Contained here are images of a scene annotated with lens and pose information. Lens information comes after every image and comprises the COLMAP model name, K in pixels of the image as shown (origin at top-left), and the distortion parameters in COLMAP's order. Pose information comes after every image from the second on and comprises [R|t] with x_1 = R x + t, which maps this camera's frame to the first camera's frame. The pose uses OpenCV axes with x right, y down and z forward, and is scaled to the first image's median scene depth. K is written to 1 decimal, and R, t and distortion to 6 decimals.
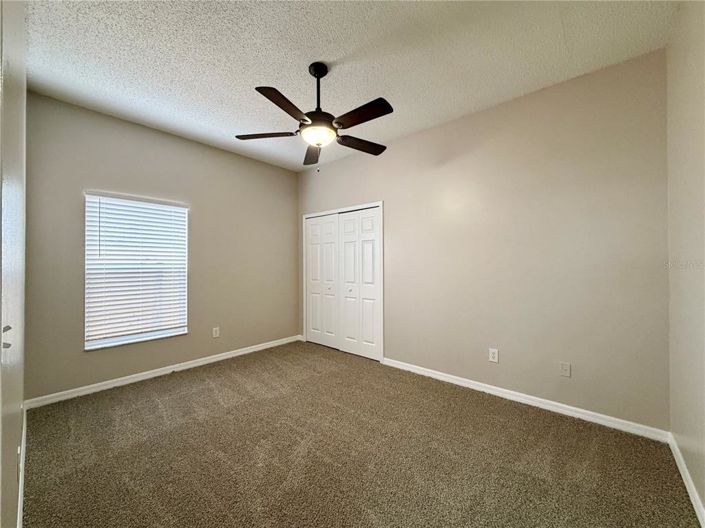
lens RADIAL K [[281.1, 0, 350.2], [0, 281.1, 263.7], [0, 0, 1]] dist [0.000283, 0.000299]
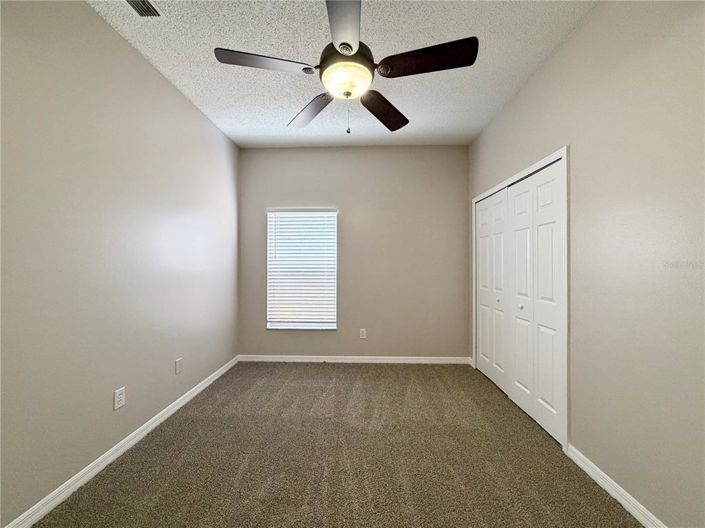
lens RADIAL K [[281.1, 0, 350.2], [0, 281.1, 263.7], [0, 0, 1]] dist [0.000283, 0.000299]
pose [[0.636113, 0.001587, -0.771594, 0.275803], [0.000427, 0.999997, 0.002409, -0.003685], [0.771595, -0.001861, 0.636111, 0.363375]]
